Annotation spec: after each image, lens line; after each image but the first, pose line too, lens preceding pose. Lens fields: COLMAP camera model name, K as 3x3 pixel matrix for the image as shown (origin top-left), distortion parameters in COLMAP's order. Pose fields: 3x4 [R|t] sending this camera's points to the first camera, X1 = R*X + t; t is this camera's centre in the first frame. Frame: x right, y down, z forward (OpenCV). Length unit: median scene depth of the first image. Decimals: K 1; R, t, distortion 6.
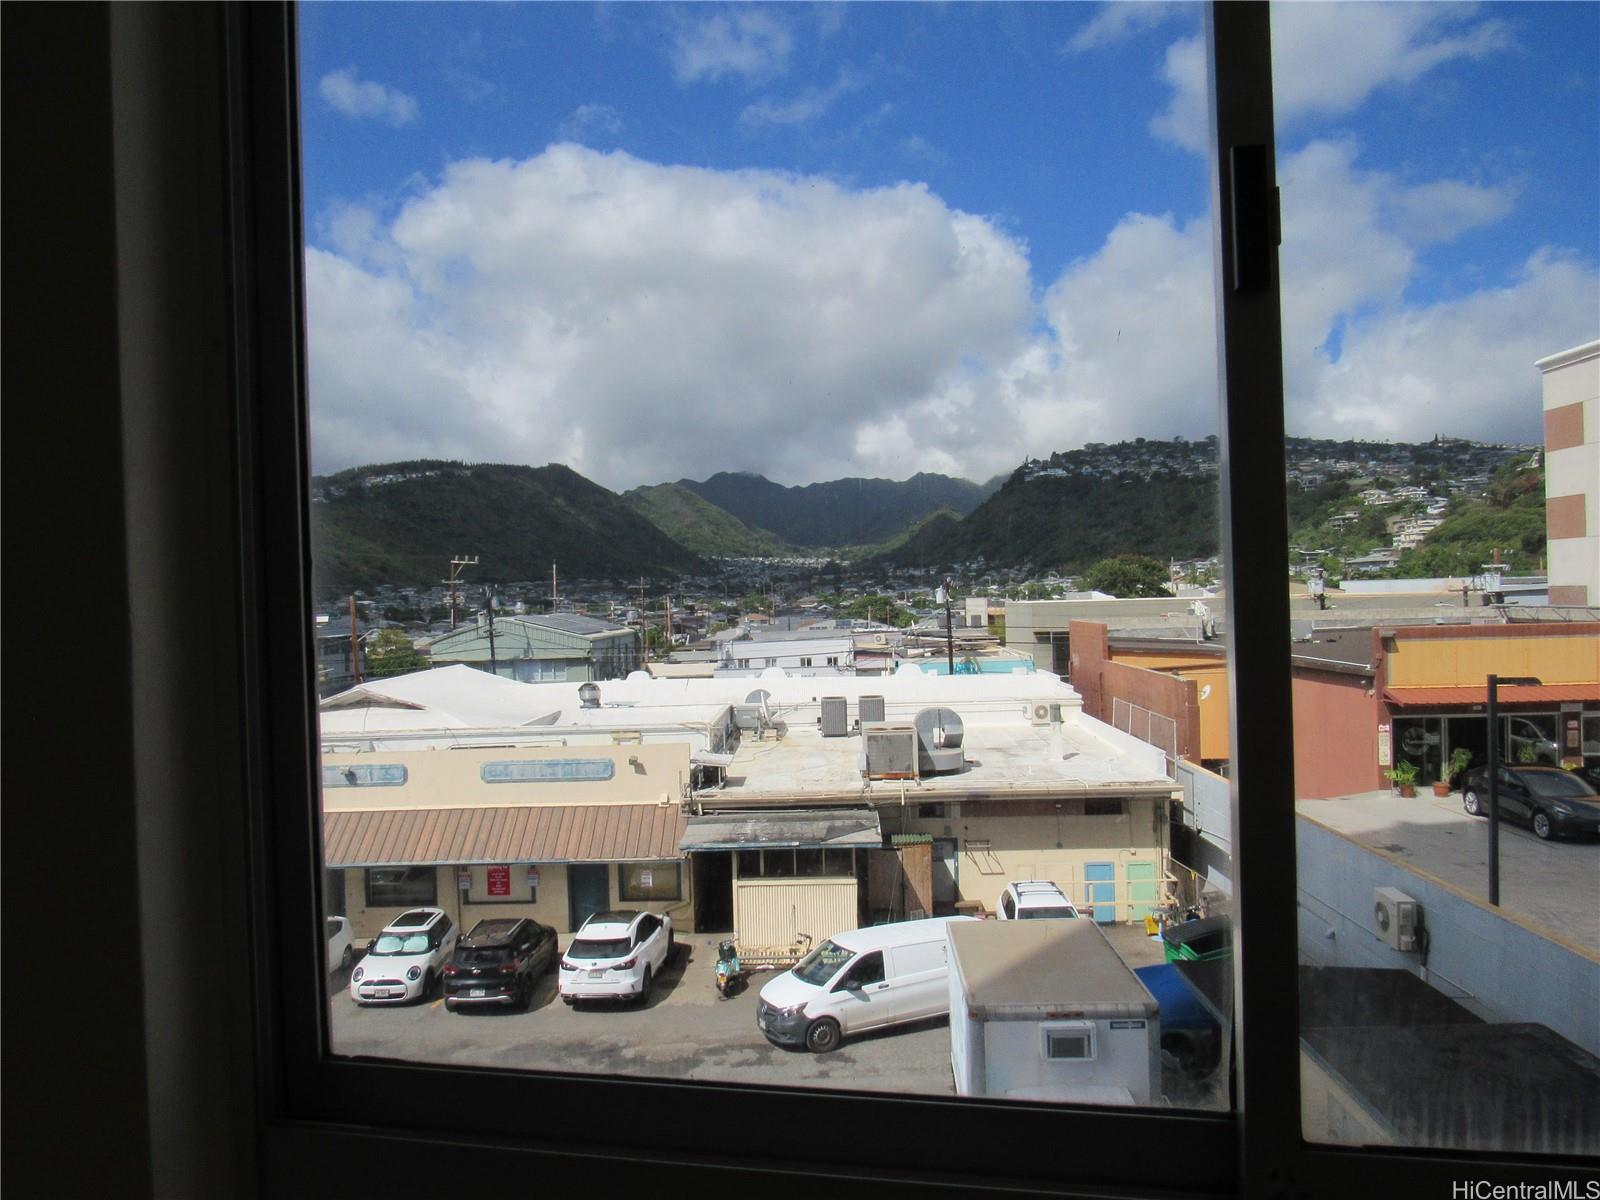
lens RADIAL K [[1147.6, 0, 798.3], [0, 1147.6, 602.7], [0, 0, 1]] dist [-0.048865, 0.037983]
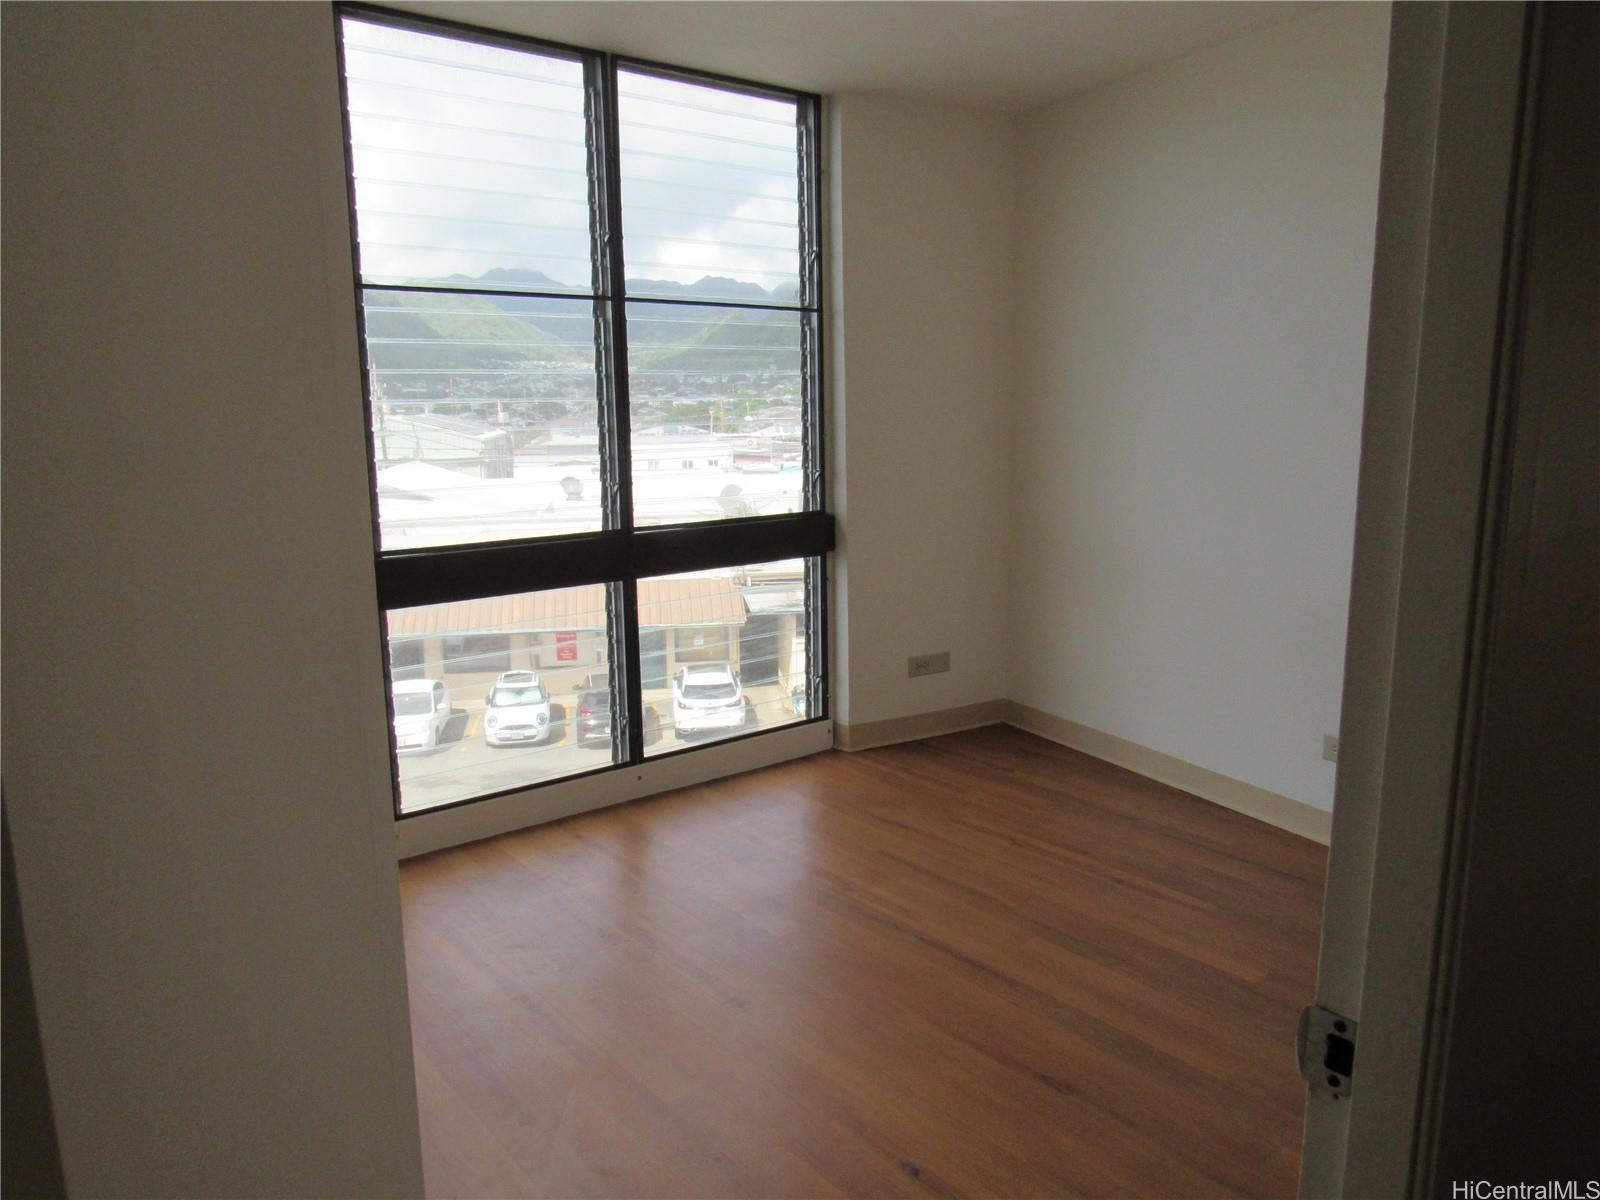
lens RADIAL K [[1147.6, 0, 798.3], [0, 1147.6, 602.7], [0, 0, 1]] dist [-0.048865, 0.037983]
pose [[0.983851, -0.012977, 0.178520, -0.273391], [-0.016719, 0.986345, 0.163843, 0.011742], [-0.178208, -0.164182, 0.970199, -0.154683]]
